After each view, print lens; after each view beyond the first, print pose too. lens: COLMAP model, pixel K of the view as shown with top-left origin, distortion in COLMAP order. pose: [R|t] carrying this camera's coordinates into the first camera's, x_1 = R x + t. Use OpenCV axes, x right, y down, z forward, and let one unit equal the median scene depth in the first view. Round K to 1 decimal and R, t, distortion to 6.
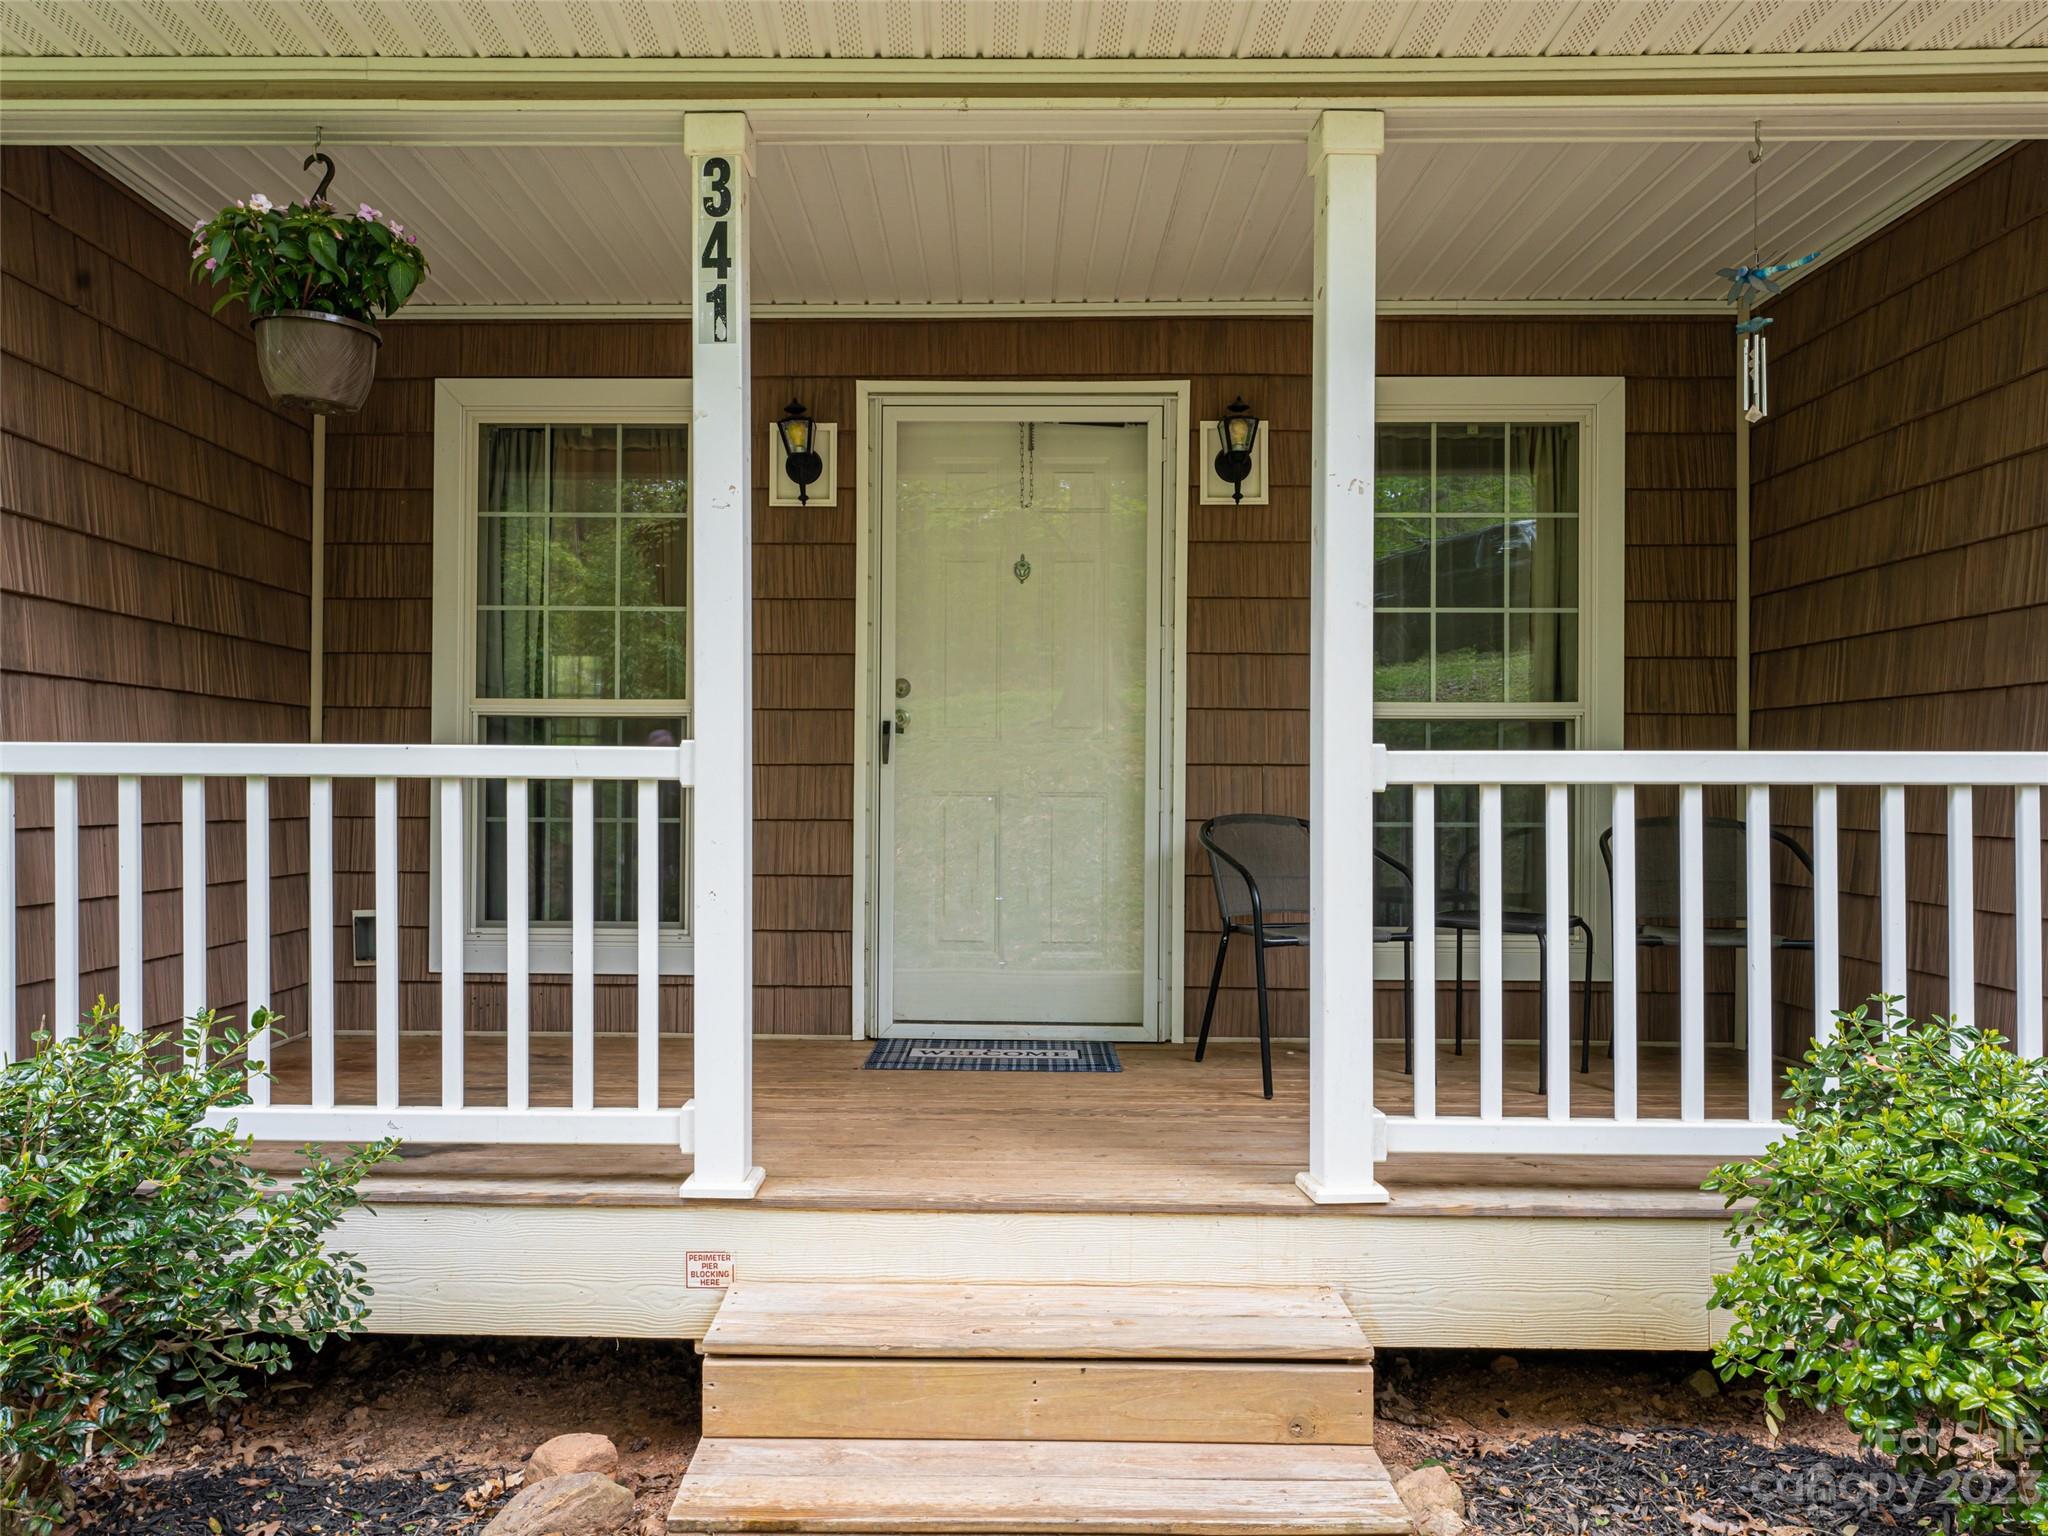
lens RADIAL K [[1377.6, 0, 1020.6], [0, 1377.6, 788.2], [0, 0, 1]] dist [-0.007897, 0.021202]
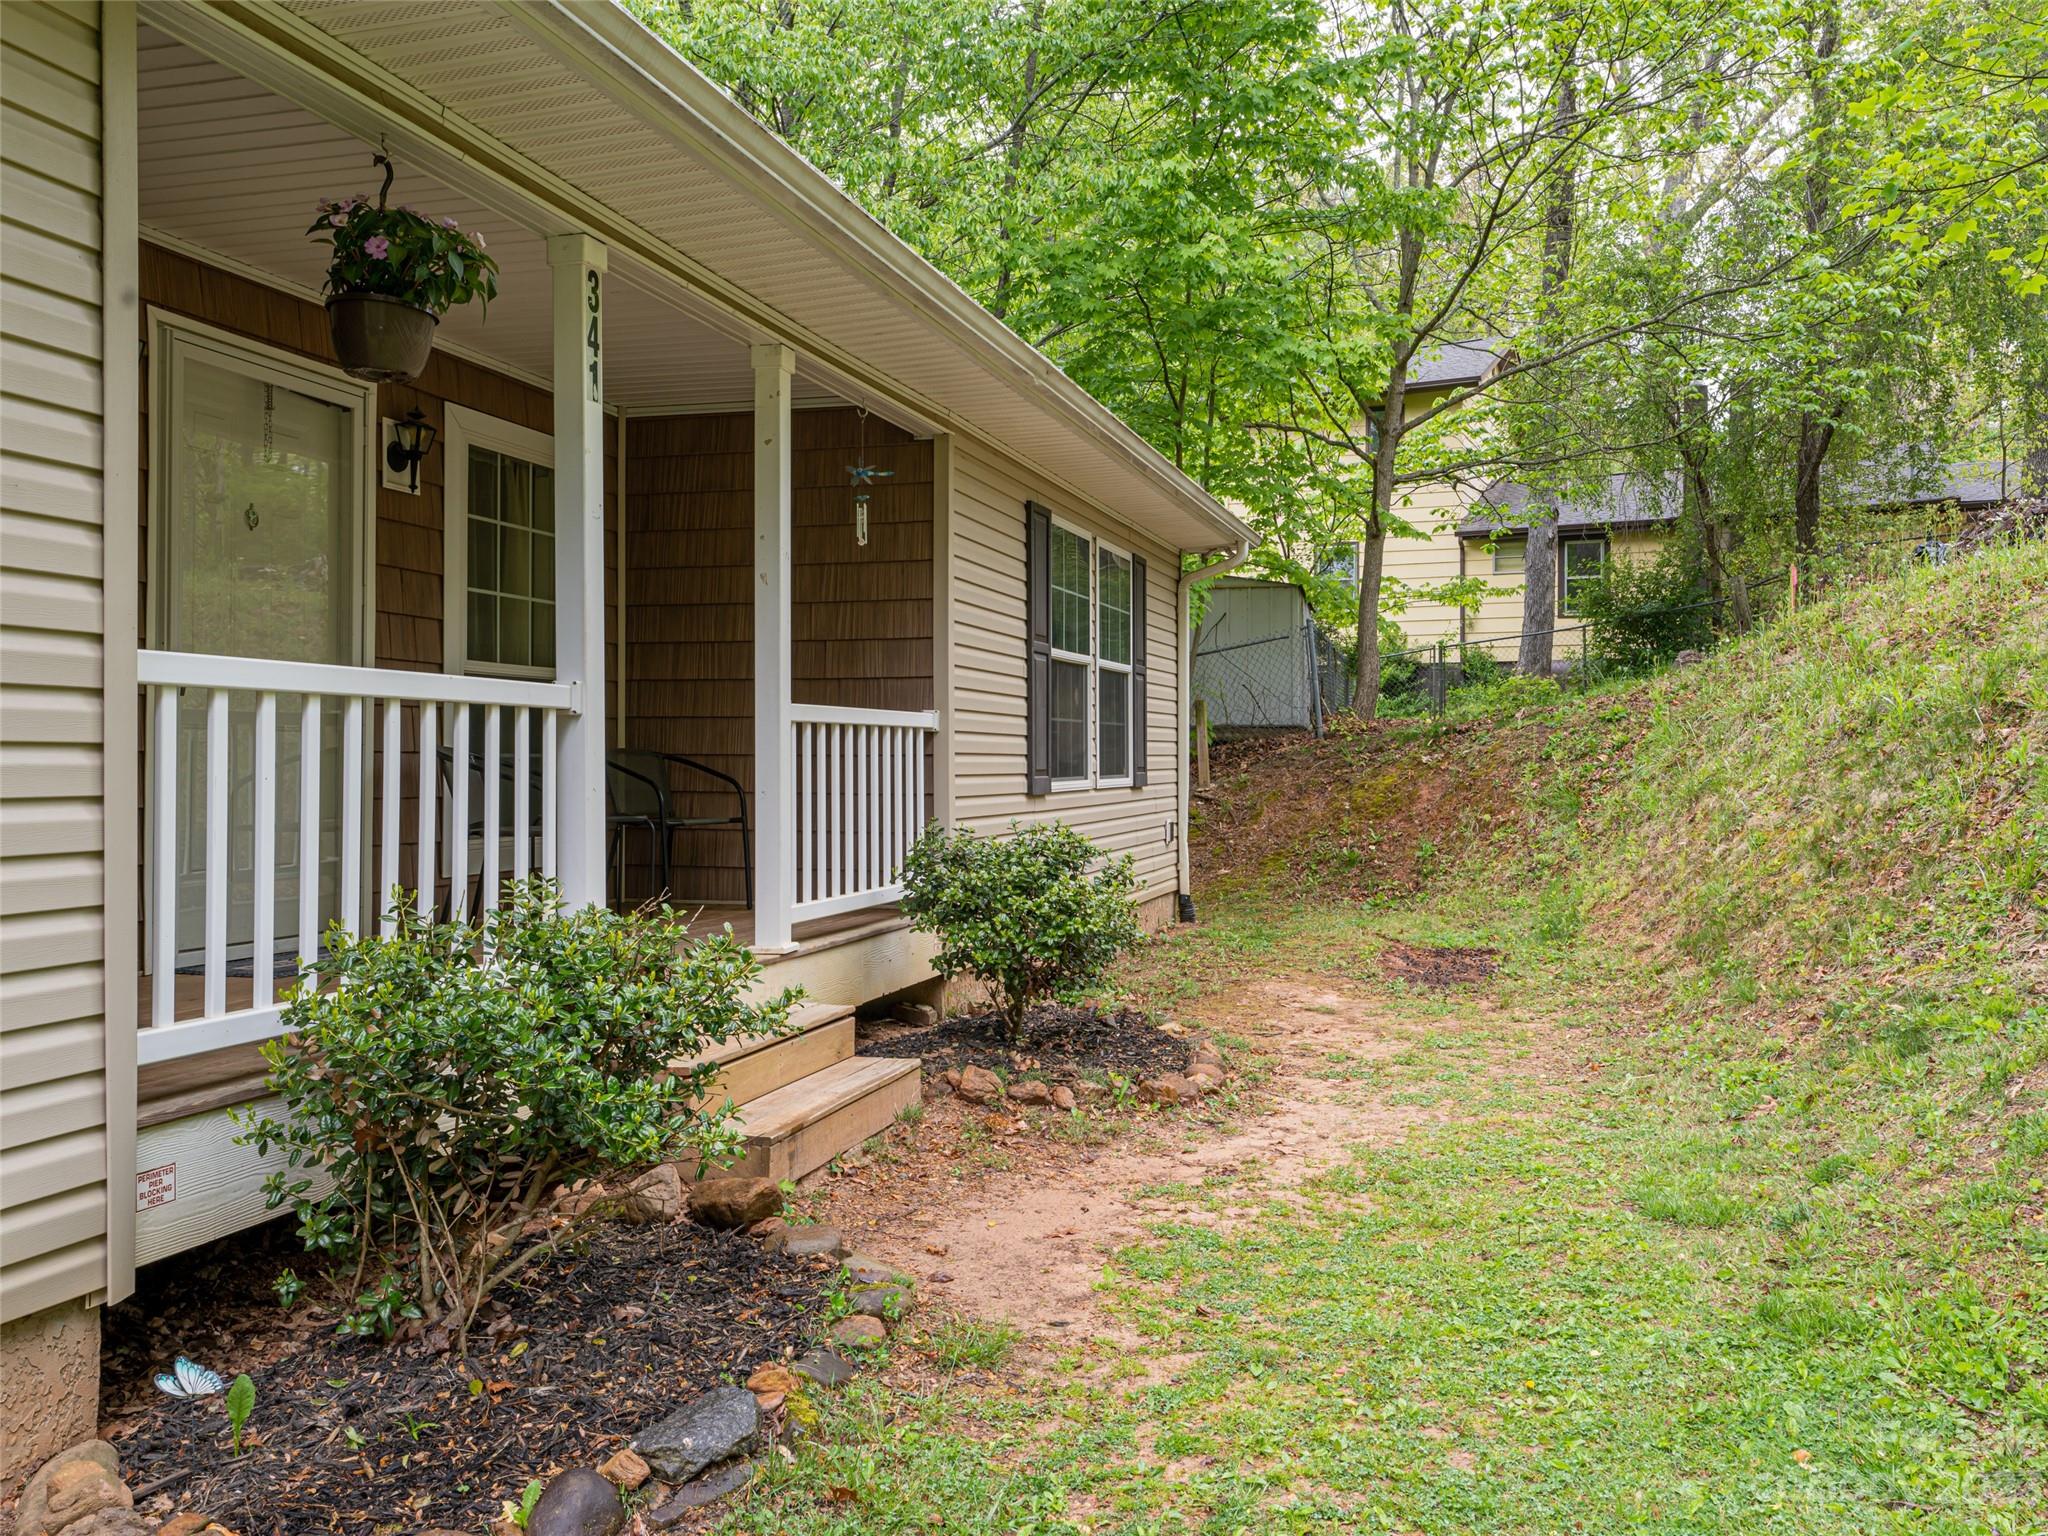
lens RADIAL K [[1617.8, 0, 1024.0], [0, 1617.8, 768.0], [0, 0, 1]] dist [0.007570, 0.001720]
pose [[0.292449, -0.006926, 0.956256, -1.058643], [-0.004359, 0.999954, 0.008575, 0.024284], [-0.956271, -0.006676, 0.292405, 0.052189]]
